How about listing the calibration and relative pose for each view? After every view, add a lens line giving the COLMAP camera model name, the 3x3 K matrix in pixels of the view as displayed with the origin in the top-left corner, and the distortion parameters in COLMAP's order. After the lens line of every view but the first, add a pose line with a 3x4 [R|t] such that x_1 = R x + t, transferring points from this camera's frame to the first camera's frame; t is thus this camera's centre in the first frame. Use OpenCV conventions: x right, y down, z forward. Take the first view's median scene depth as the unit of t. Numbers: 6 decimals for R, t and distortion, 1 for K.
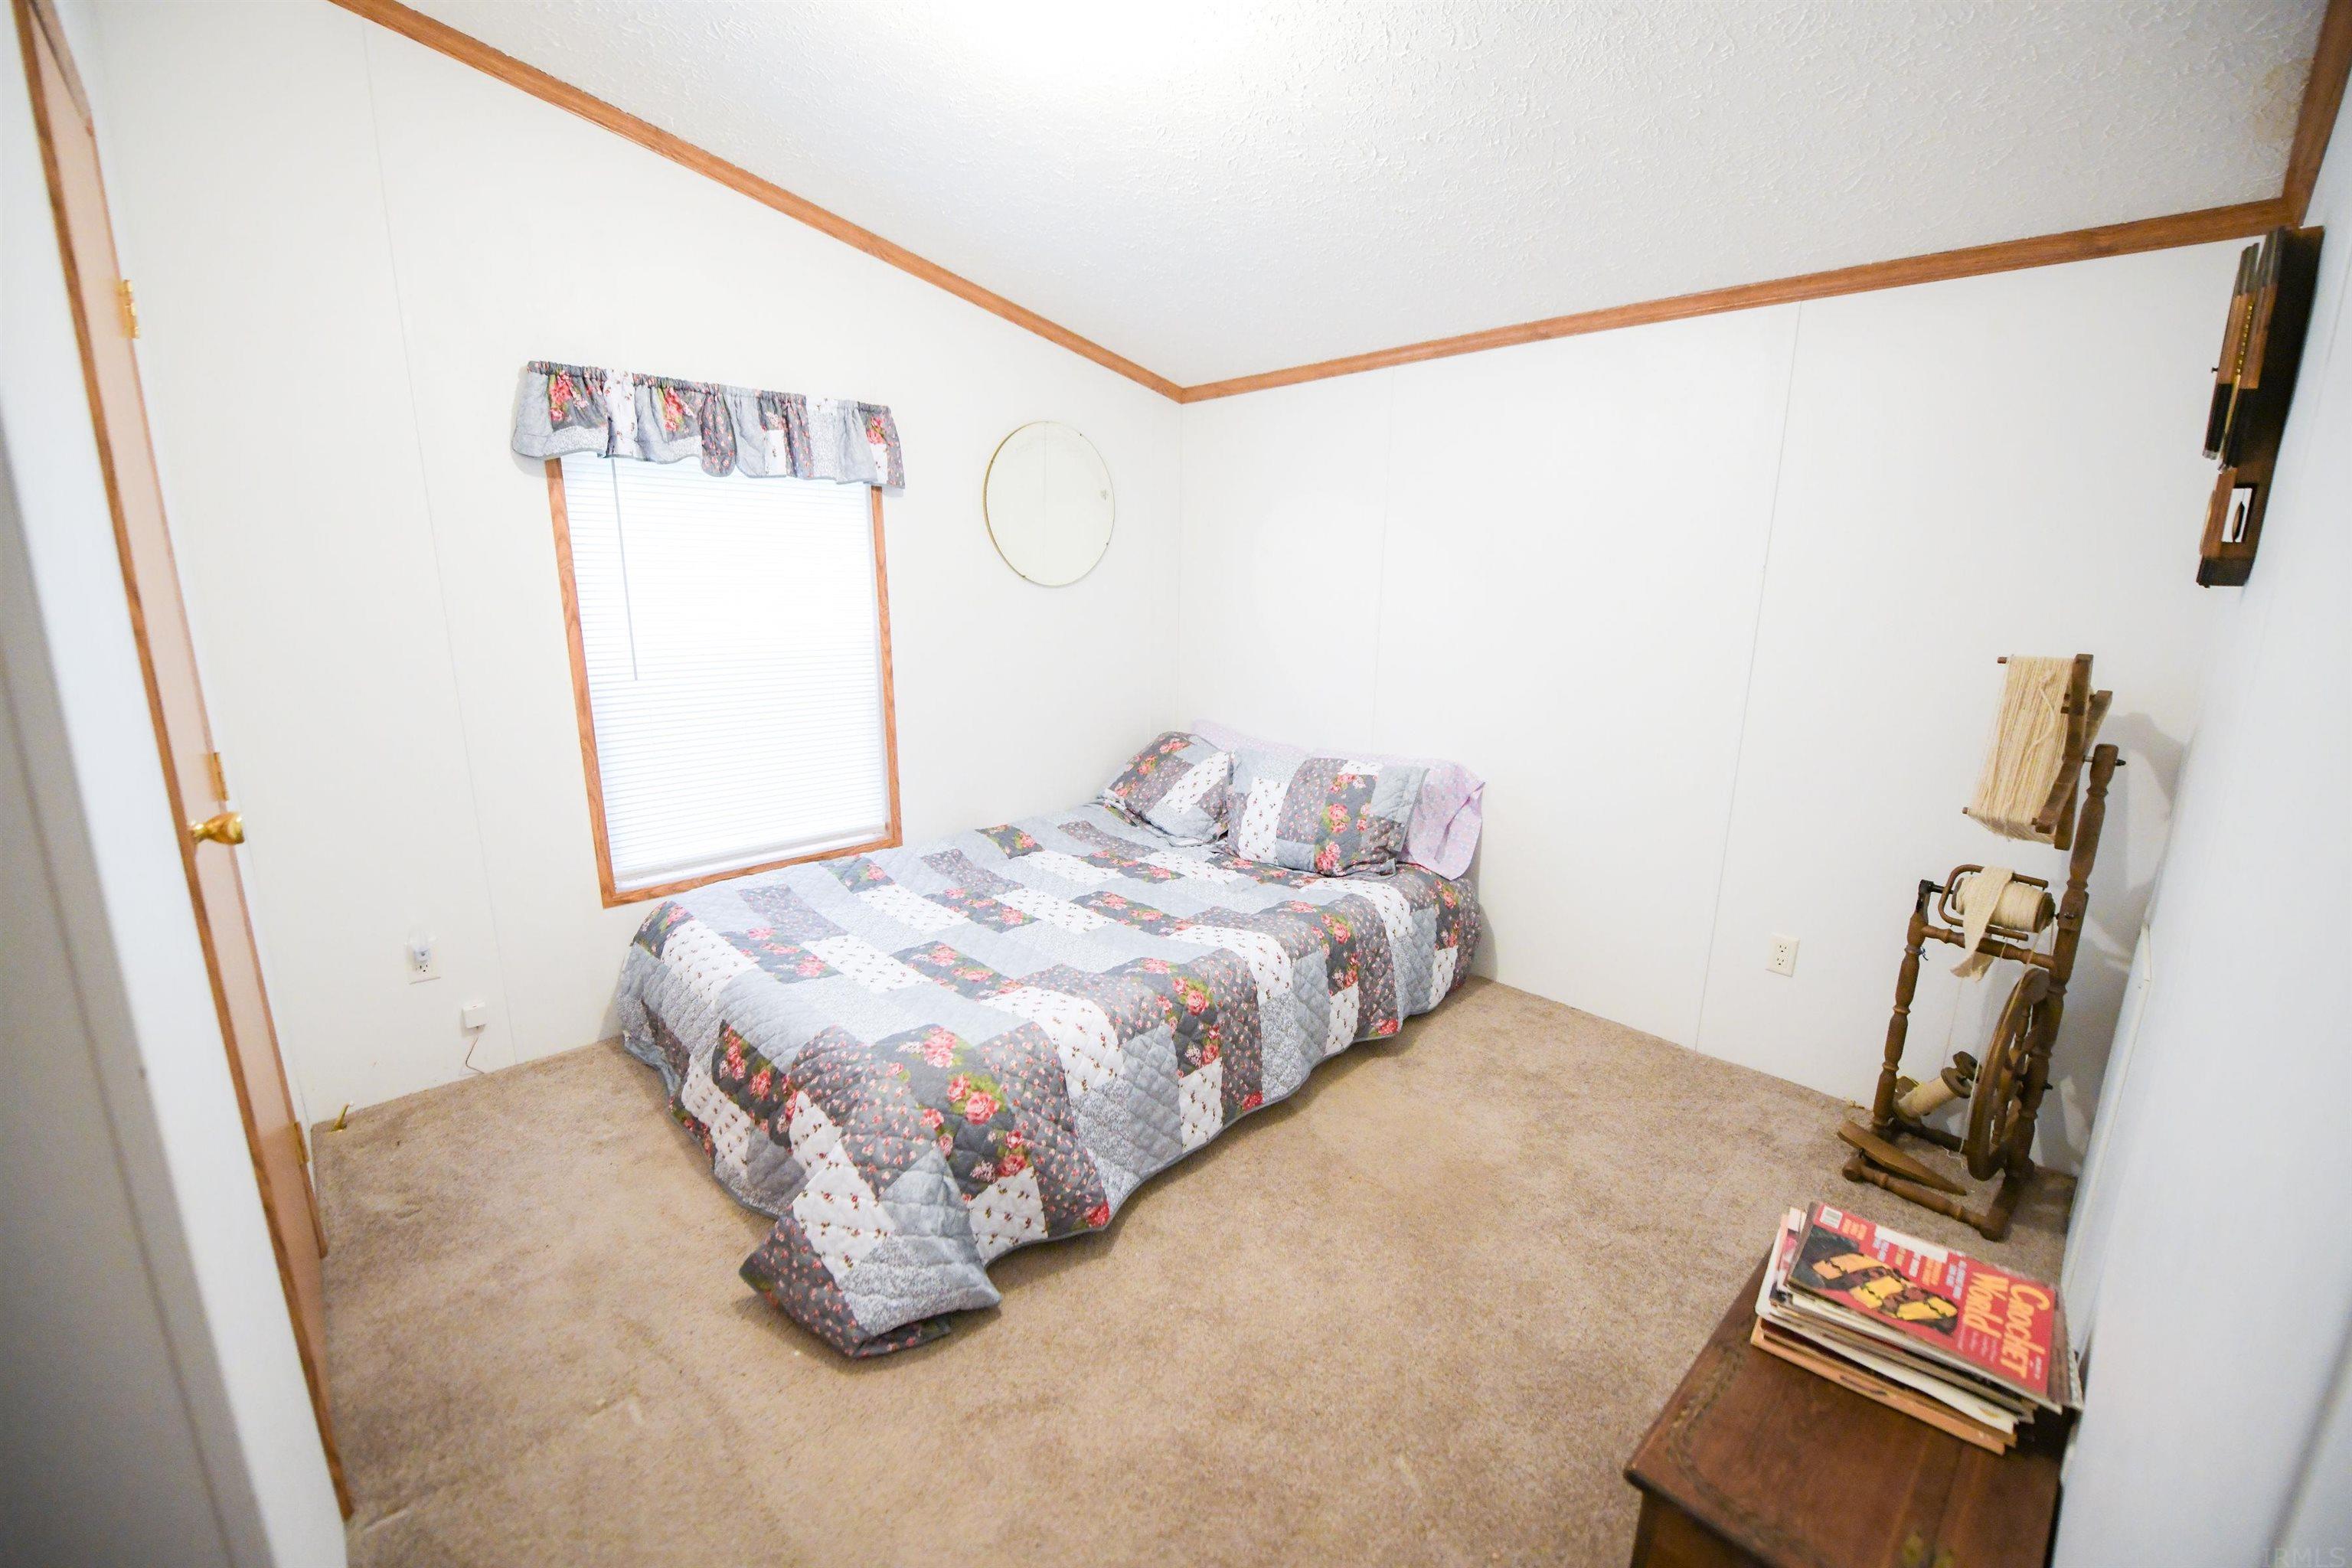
lens RADIAL K [[963.2, 0, 1182.7], [0, 963.2, 785.4], [0, 0, 1]] dist [-0.001287, -0.000382]
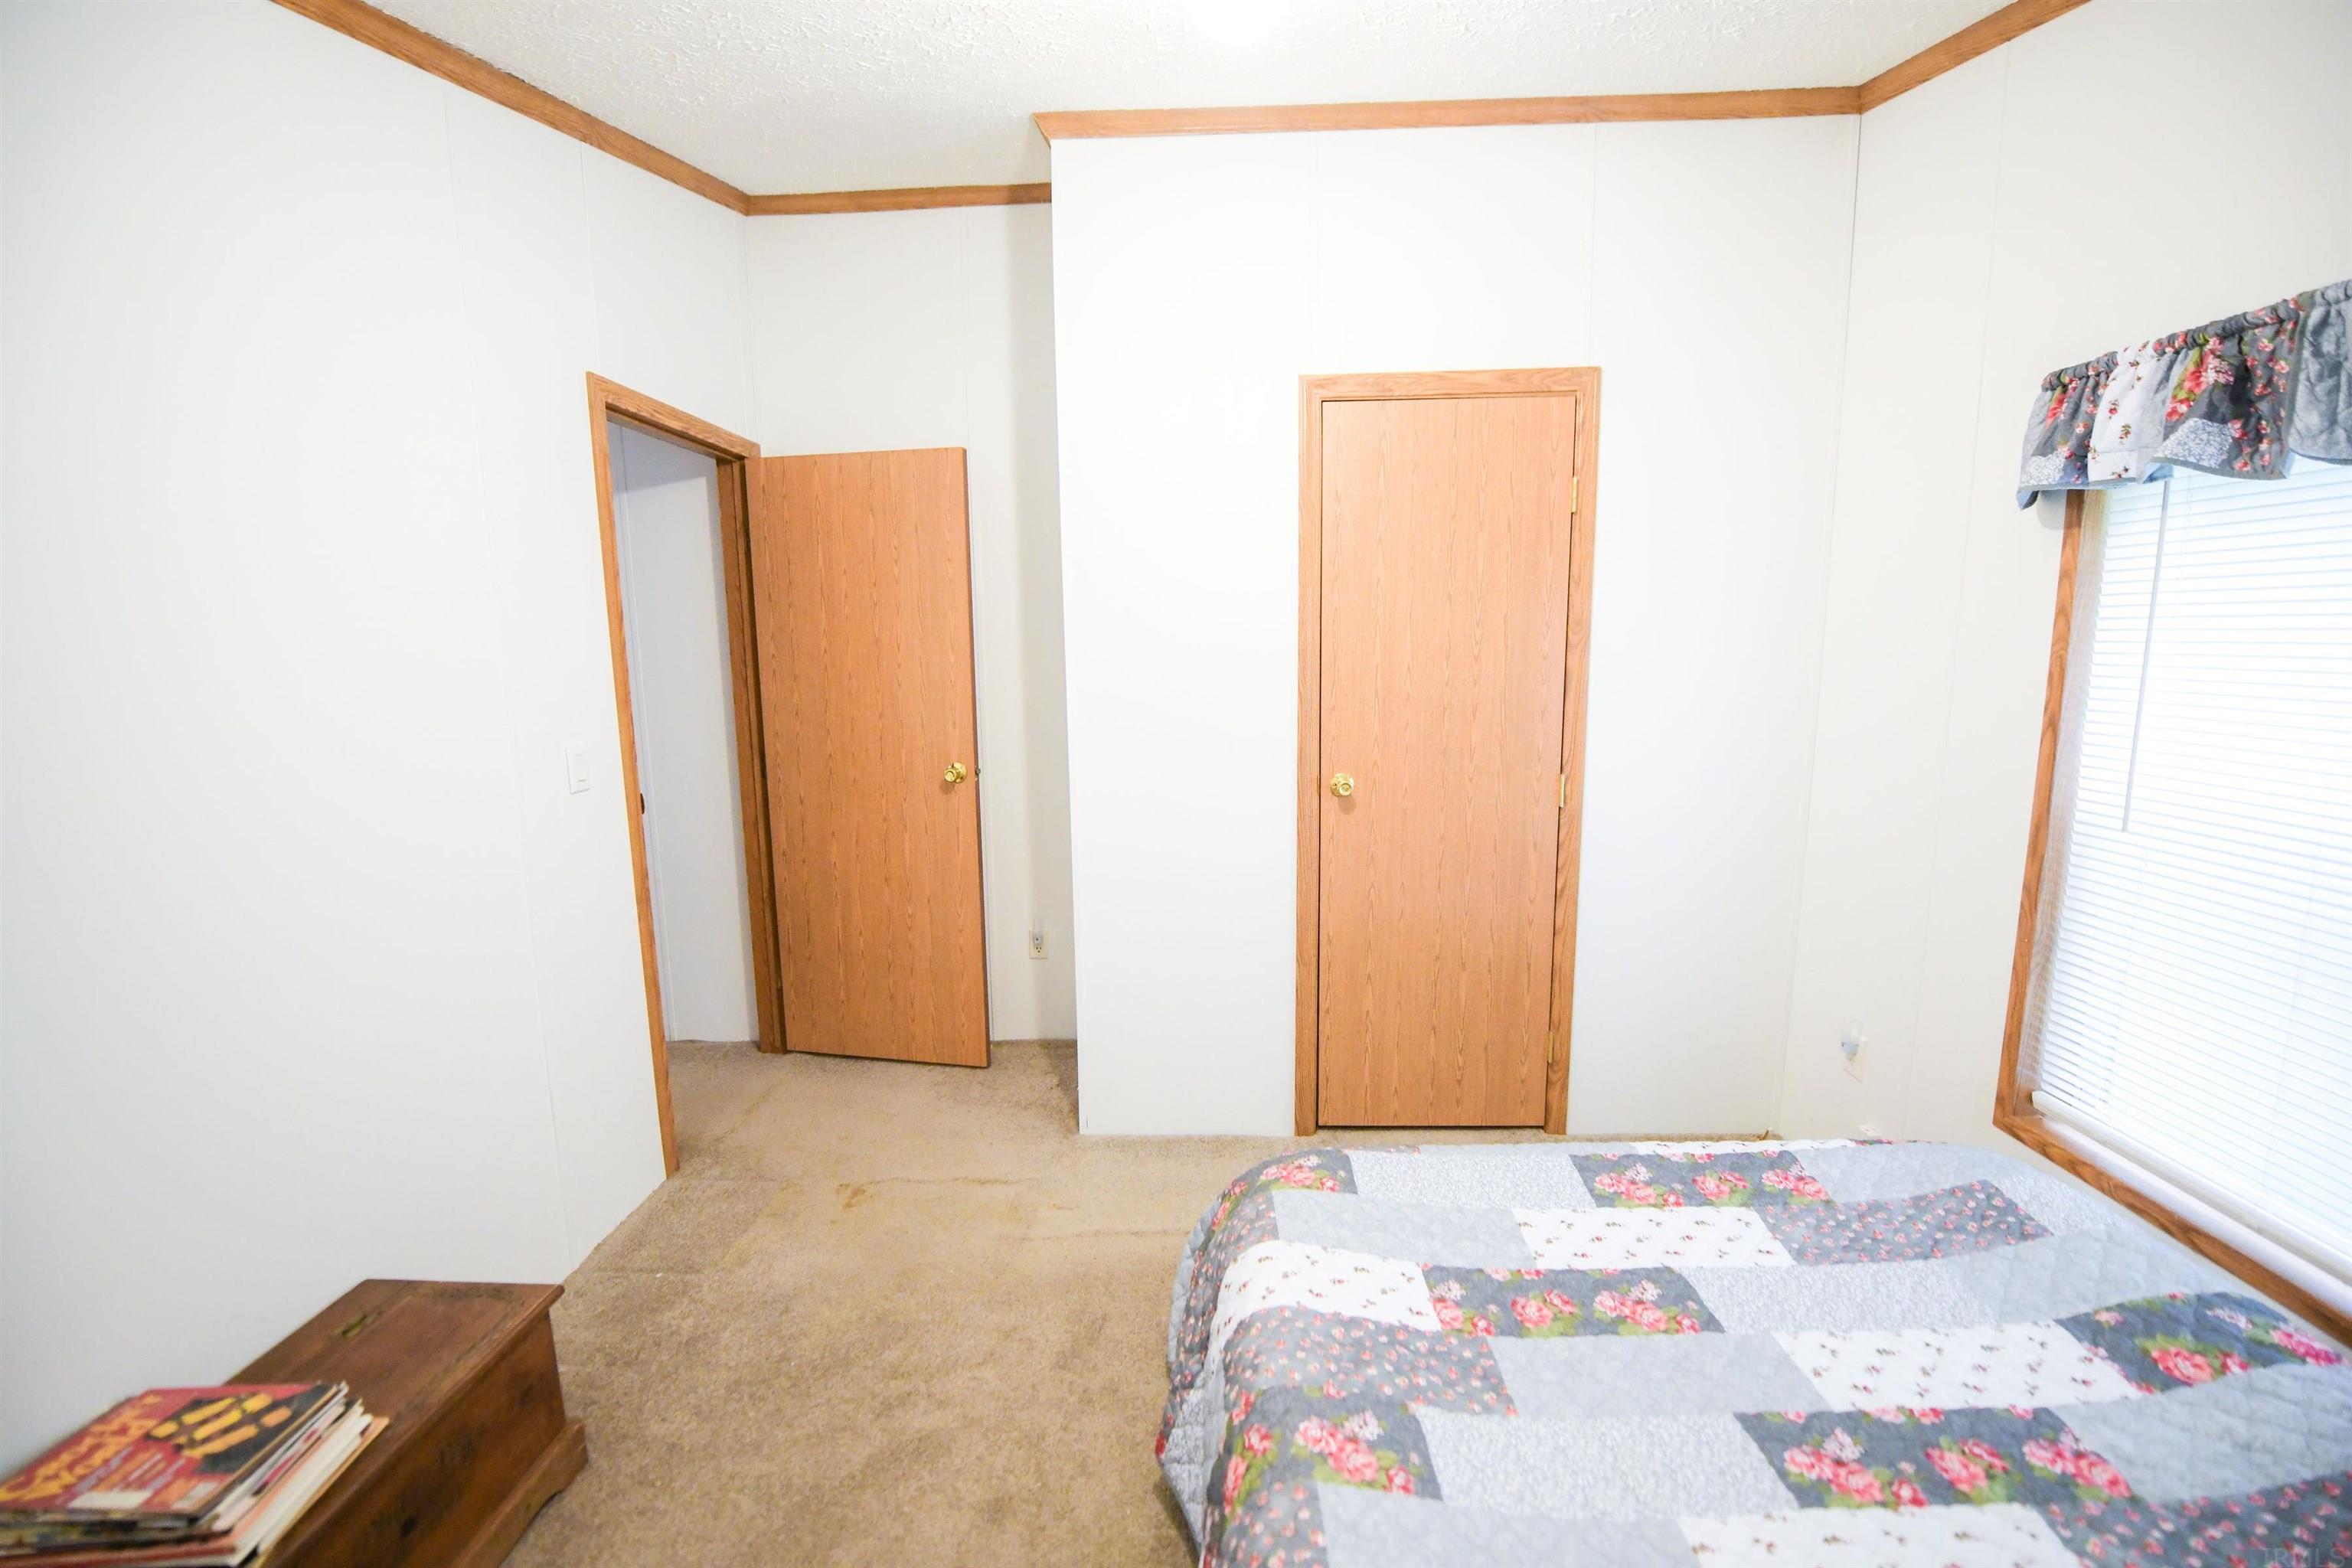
lens RADIAL K [[963.2, 0, 1182.7], [0, 963.2, 785.4], [0, 0, 1]] dist [-0.001287, -0.000382]
pose [[-0.714999, 0.112397, -0.690031, 0.320223], [-0.133556, 0.946856, 0.292619, -0.261713], [0.686250, 0.301380, -0.661991, 1.083011]]
